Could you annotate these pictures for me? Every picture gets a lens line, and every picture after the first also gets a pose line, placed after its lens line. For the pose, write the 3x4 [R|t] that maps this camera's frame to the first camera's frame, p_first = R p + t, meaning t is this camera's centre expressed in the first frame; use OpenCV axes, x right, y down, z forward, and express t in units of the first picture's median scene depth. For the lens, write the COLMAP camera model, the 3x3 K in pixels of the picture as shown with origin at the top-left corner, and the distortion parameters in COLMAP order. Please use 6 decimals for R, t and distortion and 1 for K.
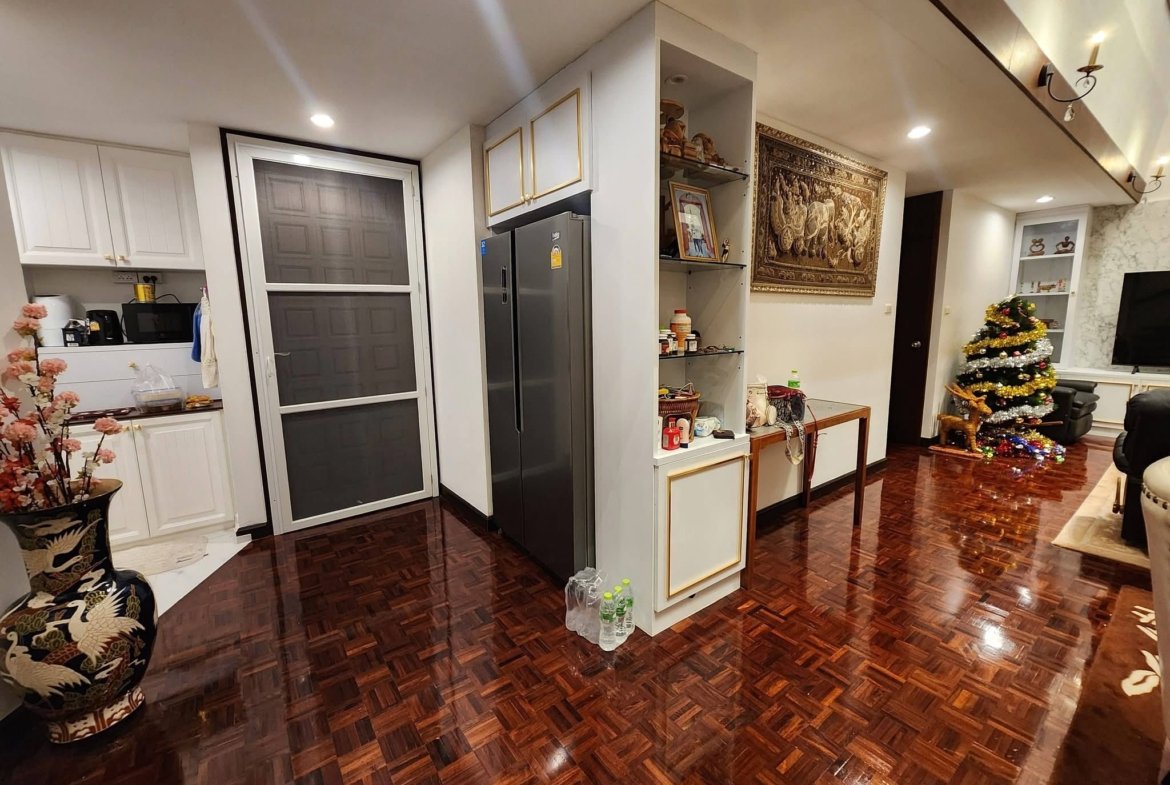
lens RADIAL K [[462.6, 0, 578.0], [0, 462.6, 391.3], [0, 0, 1]] dist [-0.004178, 0.000667]
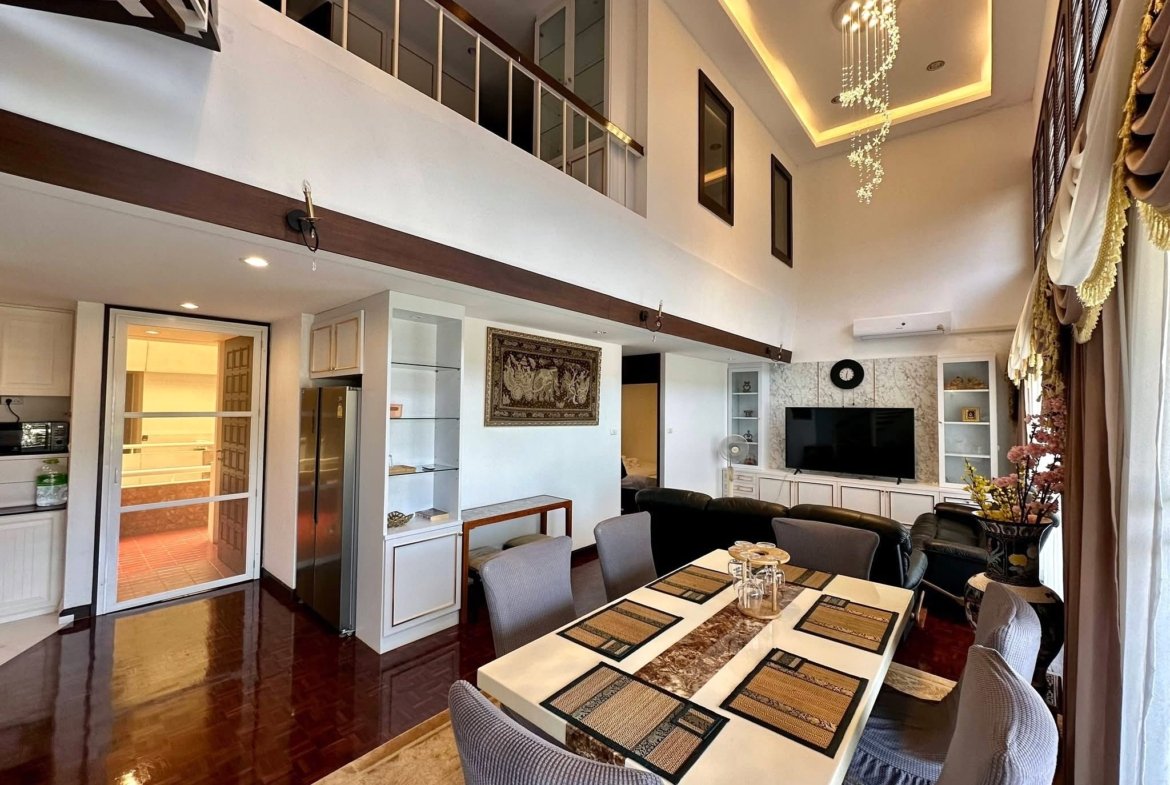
lens RADIAL K [[462.6, 0, 588.1], [0, 462.6, 396.0], [0, 0, 1]] dist [-0.004178, 0.000667]
pose [[0.977190, 0.031879, 0.209963, 0.336950], [0.007142, 0.983177, -0.182514, -0.026150], [-0.212249, 0.179851, 0.960523, -0.547470]]
